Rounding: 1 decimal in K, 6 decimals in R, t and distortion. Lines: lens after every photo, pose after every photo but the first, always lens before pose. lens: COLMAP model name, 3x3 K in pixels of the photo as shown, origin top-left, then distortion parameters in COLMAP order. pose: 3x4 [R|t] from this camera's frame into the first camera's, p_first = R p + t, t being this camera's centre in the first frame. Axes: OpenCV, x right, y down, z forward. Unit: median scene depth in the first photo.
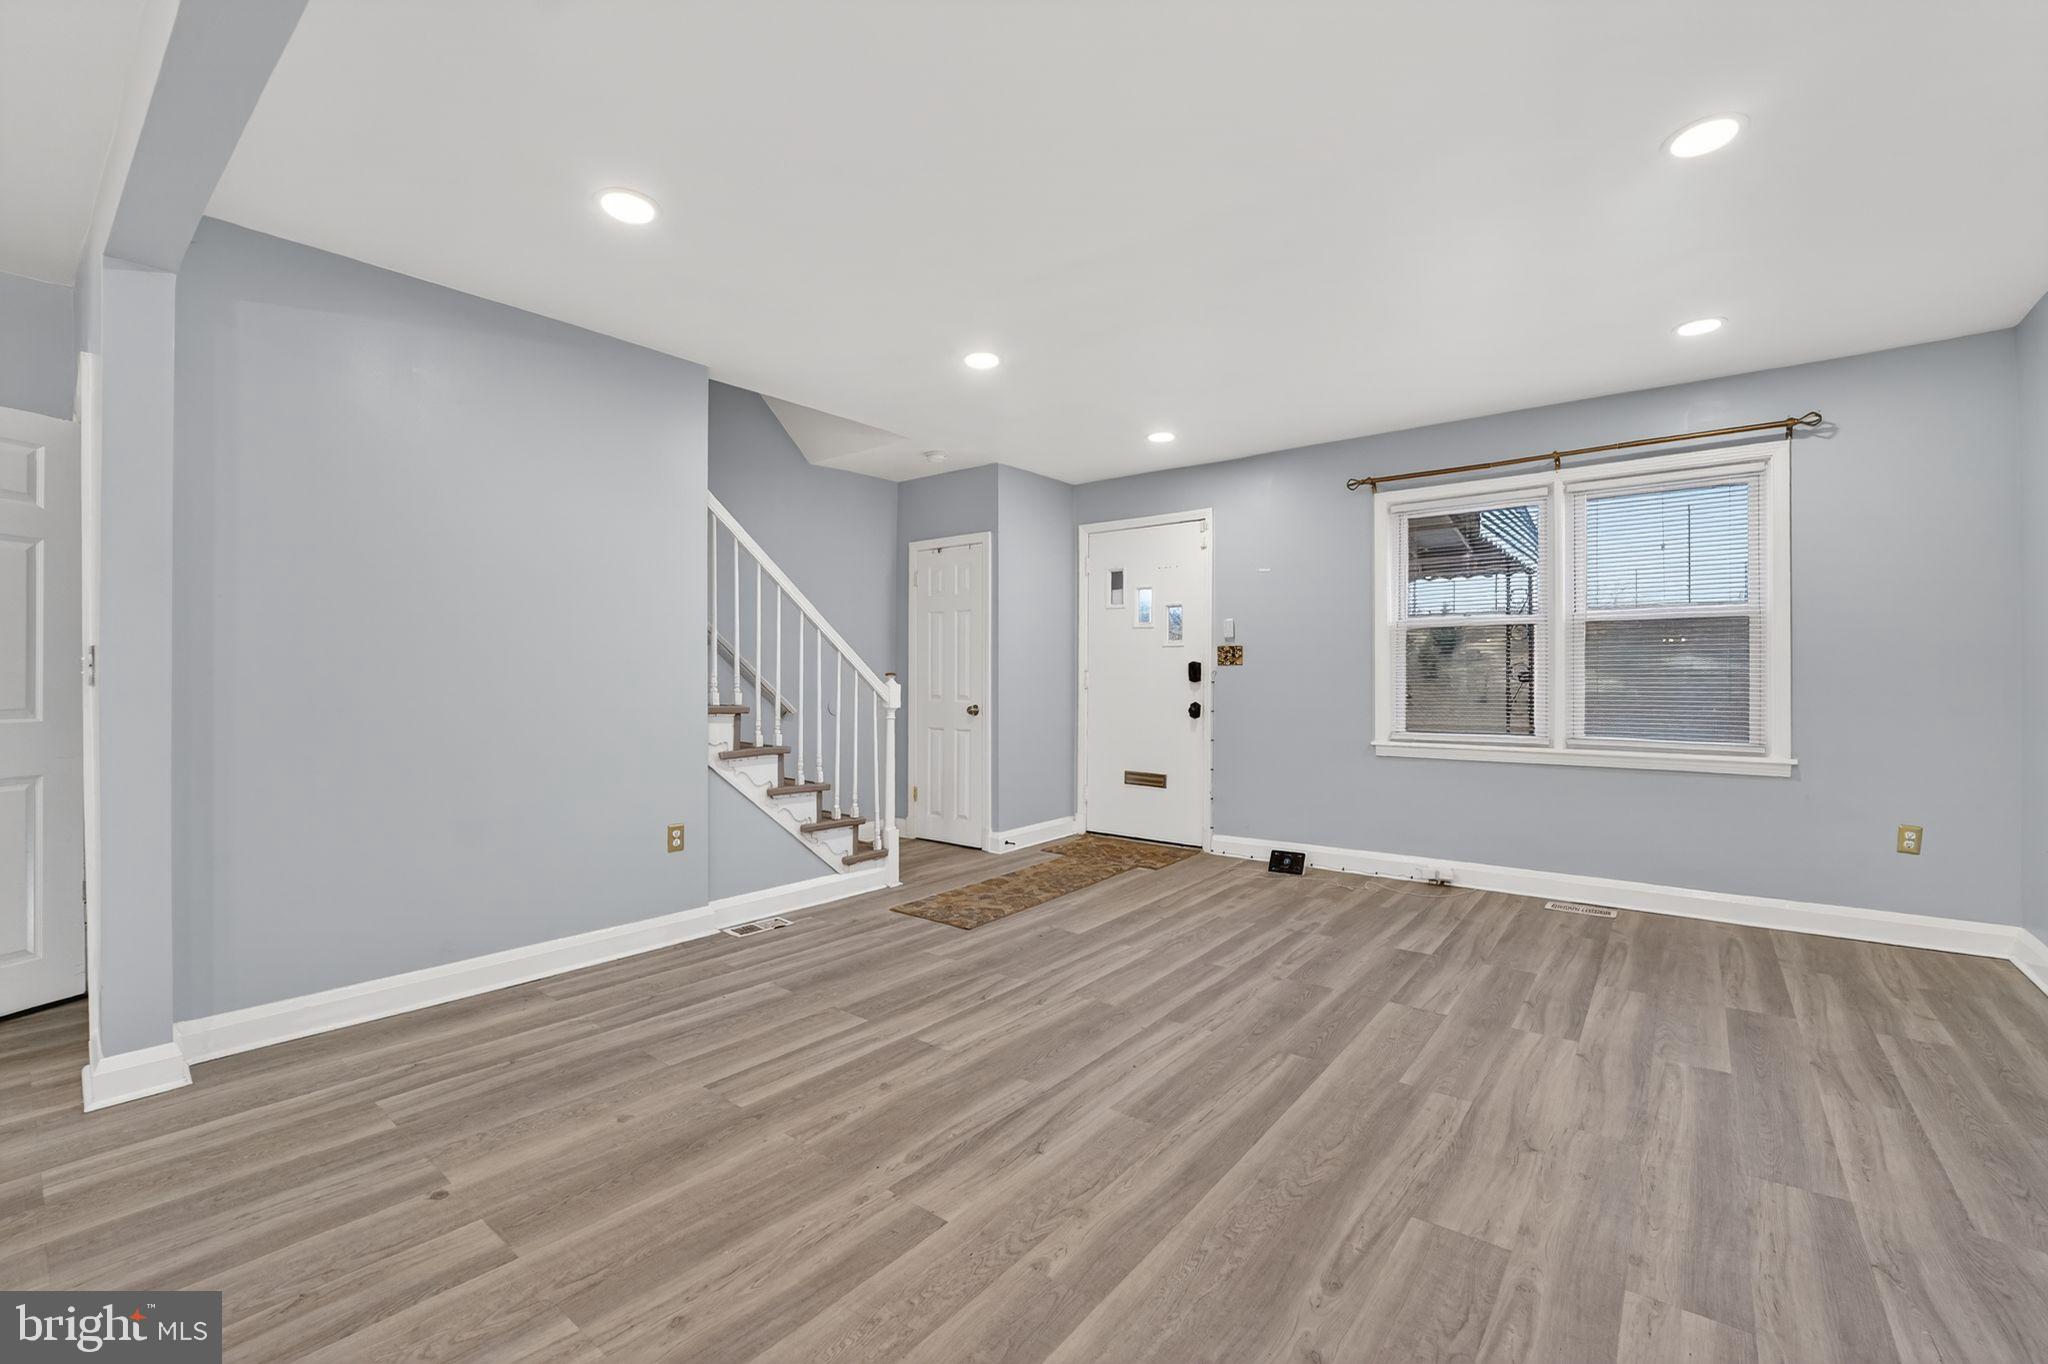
lens RADIAL K [[851.8, 0, 1055.4], [0, 851.8, 678.5], [0, 0, 1]] dist [-0.017613, -0.000188]
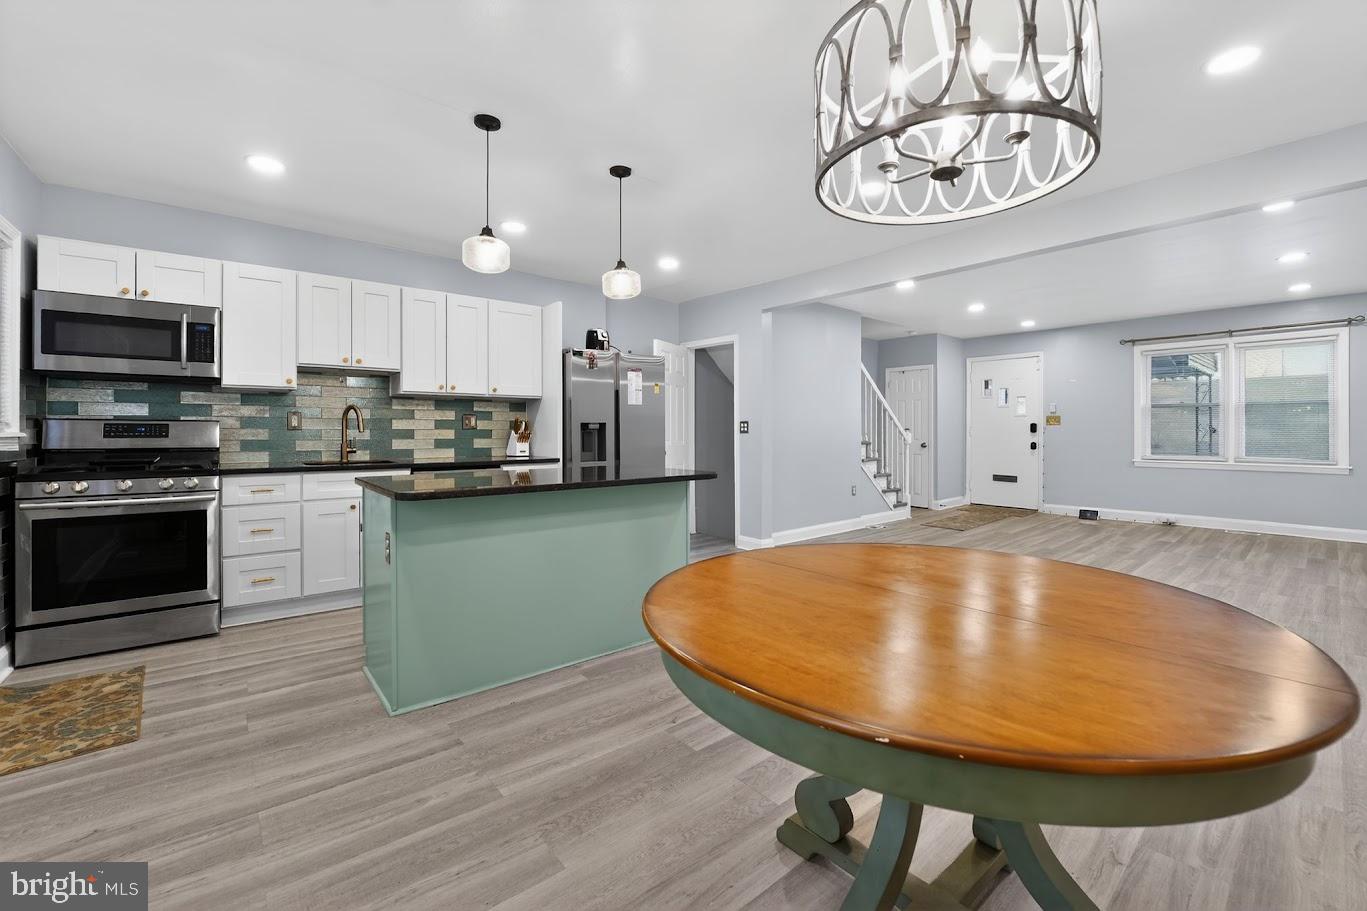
lens RADIAL K [[569.6, 0, 700.6], [0, 569.6, 436.2], [0, 0, 1]] dist [-0.020846, 0.000446]
pose [[0.979082, 0.001919, -0.203456, -0.420987], [0.000026, 0.999954, 0.009558, -0.000589], [0.203465, -0.009363, 0.979037, -0.643547]]
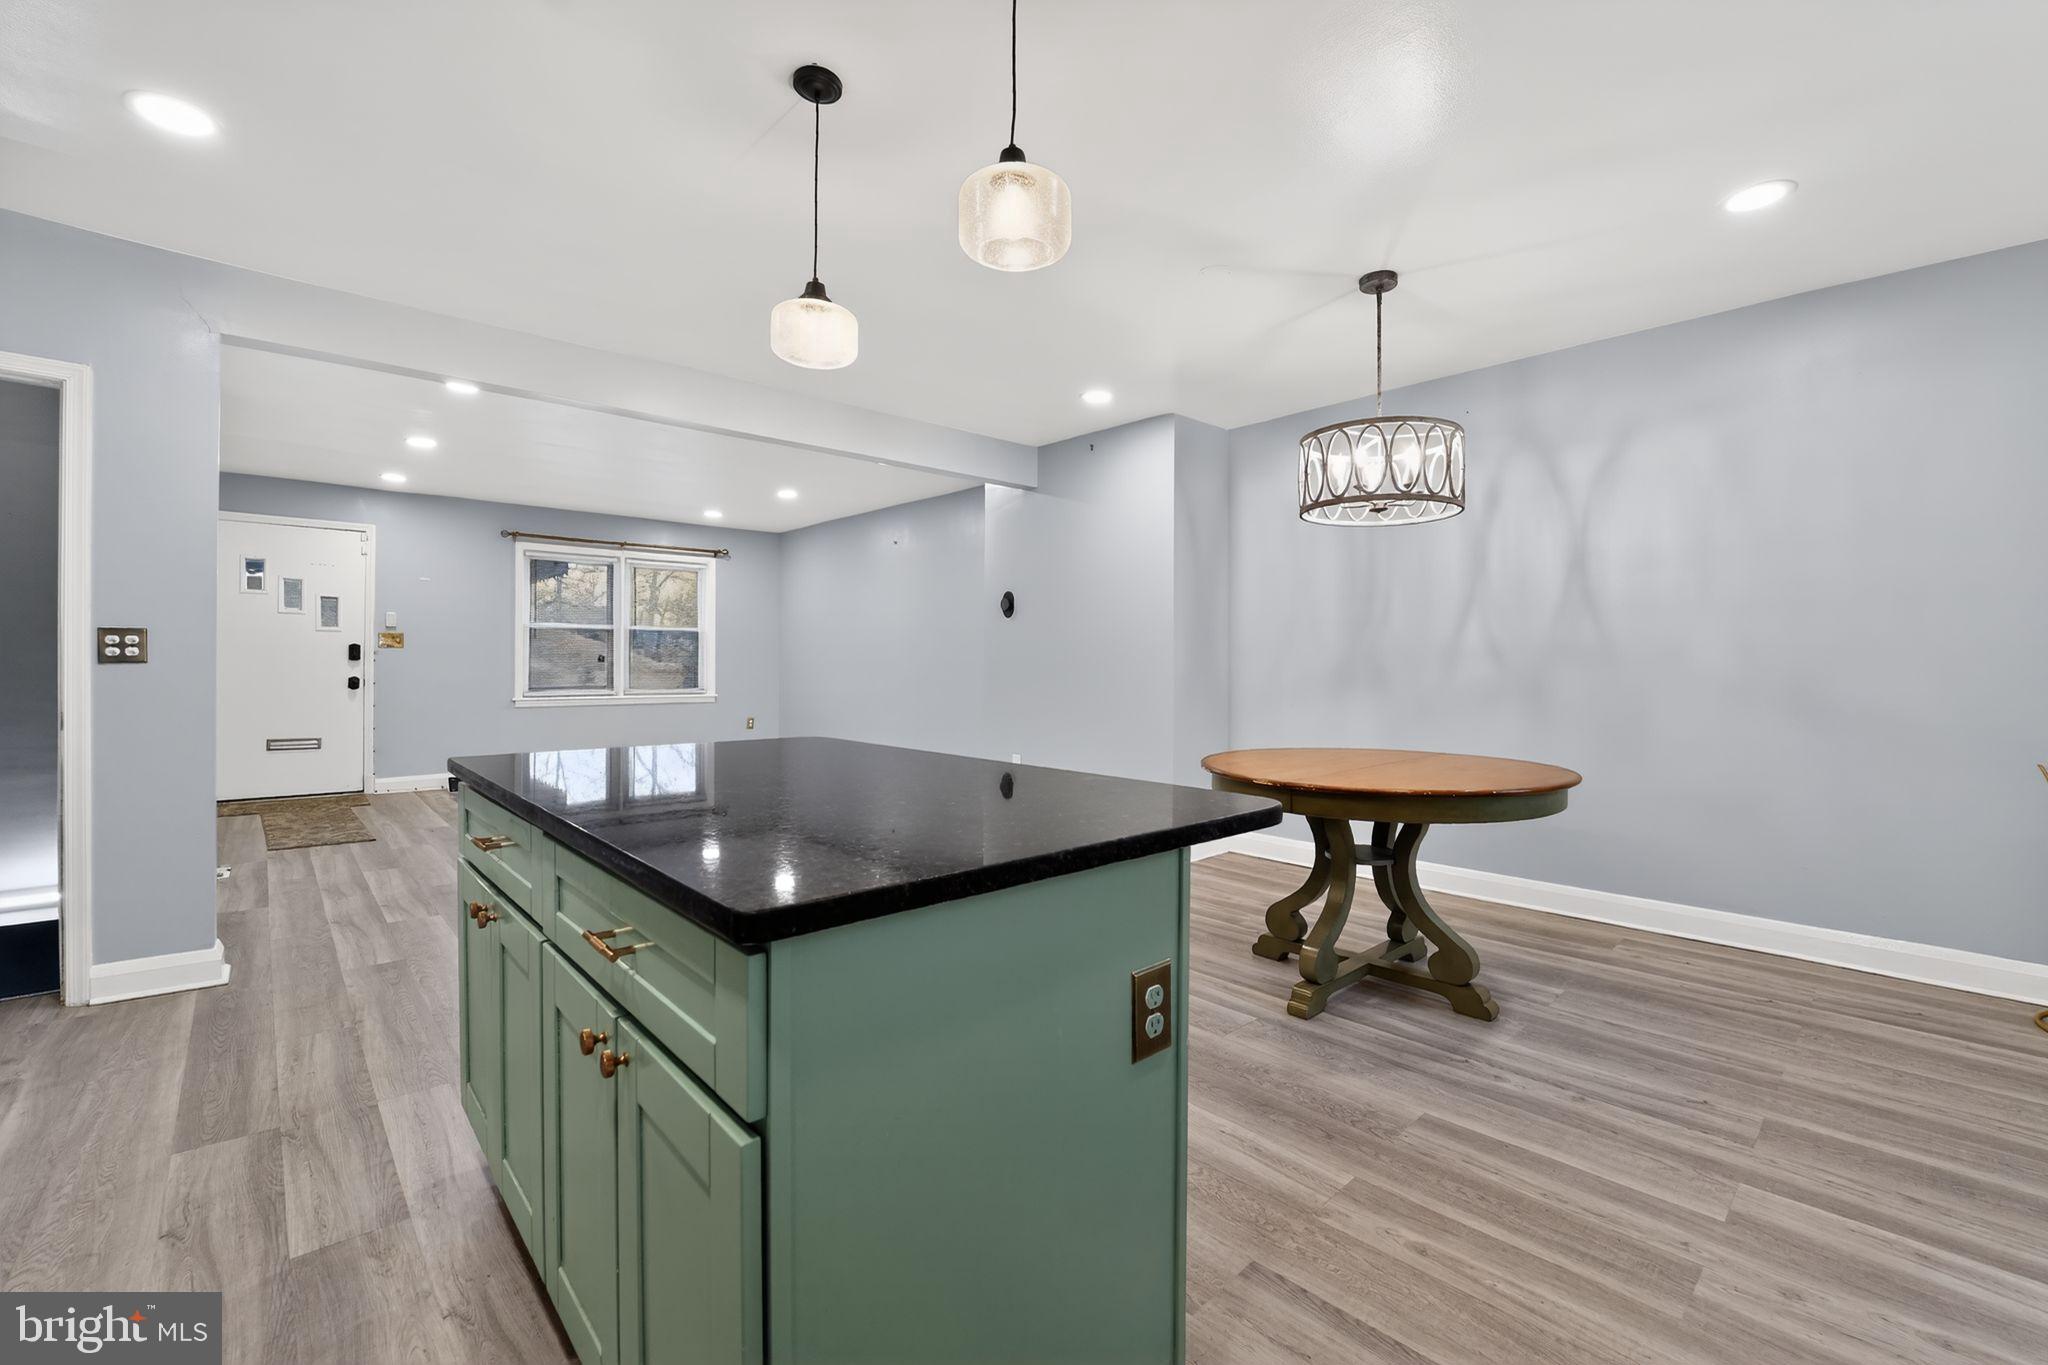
lens RADIAL K [[853.3, 0, 1049.6], [0, 853.3, 653.6], [0, 0, 1]] dist [-0.020846, 0.000446]
pose [[0.156647, 0.010638, 0.987597, -1.032779], [-0.006533, 0.999931, -0.009734, -0.000458], [-0.987633, -0.004927, 0.156705, -0.232565]]
